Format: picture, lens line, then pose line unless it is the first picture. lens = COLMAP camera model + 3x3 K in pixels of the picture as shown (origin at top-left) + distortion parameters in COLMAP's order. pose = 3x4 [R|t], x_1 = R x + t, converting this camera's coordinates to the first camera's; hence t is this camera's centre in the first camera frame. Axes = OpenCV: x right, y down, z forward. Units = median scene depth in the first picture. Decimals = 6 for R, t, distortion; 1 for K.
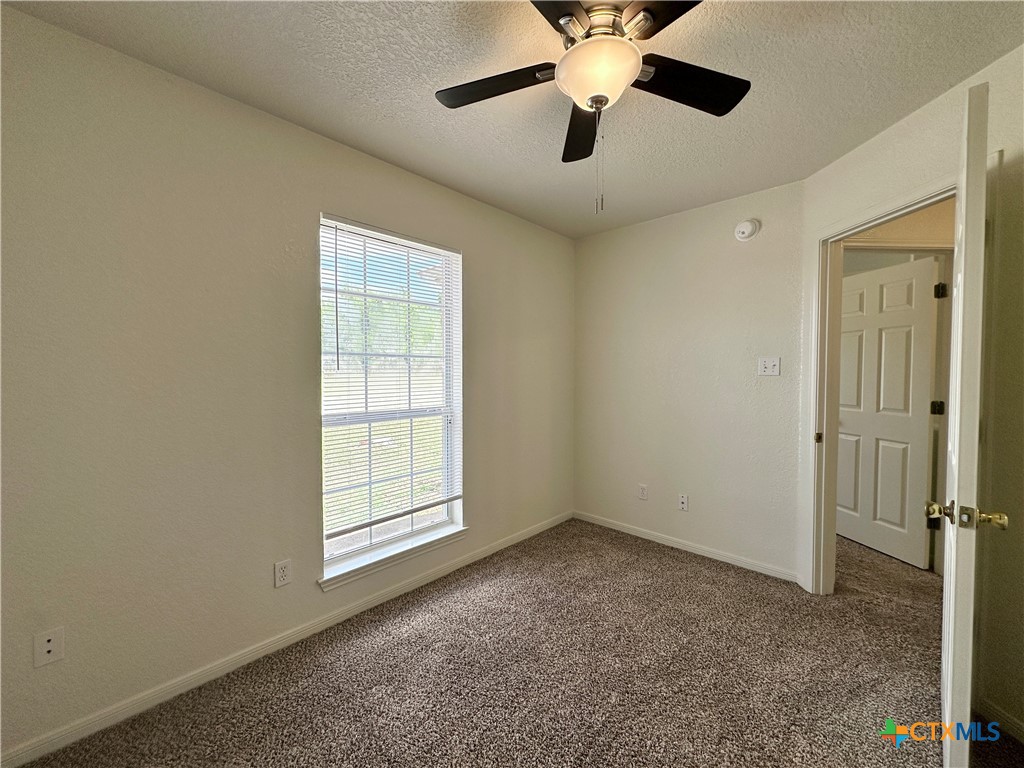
lens RADIAL K [[408.2, 0, 514.3], [0, 408.2, 383.6], [0, 0, 1]] dist [-0.000175, -0.000236]
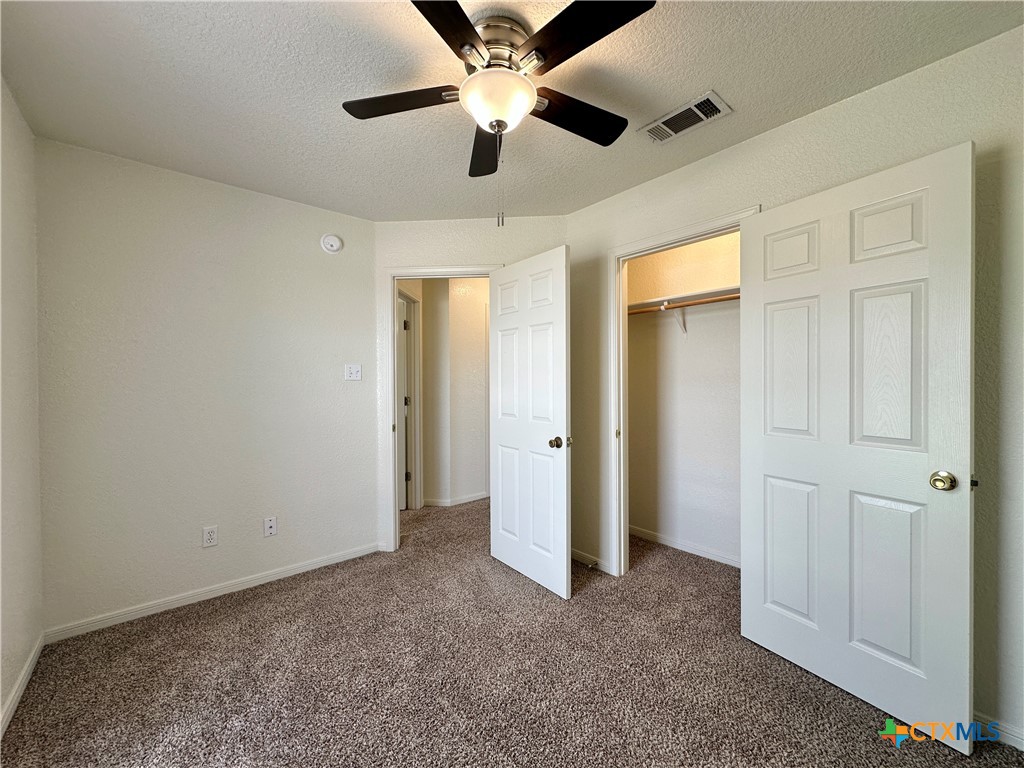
lens RADIAL K [[408.2, 0, 511.3], [0, 408.2, 382.3], [0, 0, 1]] dist [-0.000175, -0.000236]
pose [[0.116262, -0.007258, 0.993192, -0.435680], [0.034108, 0.999413, 0.003311, -0.002996], [-0.992633, 0.033491, 0.116441, 0.421039]]
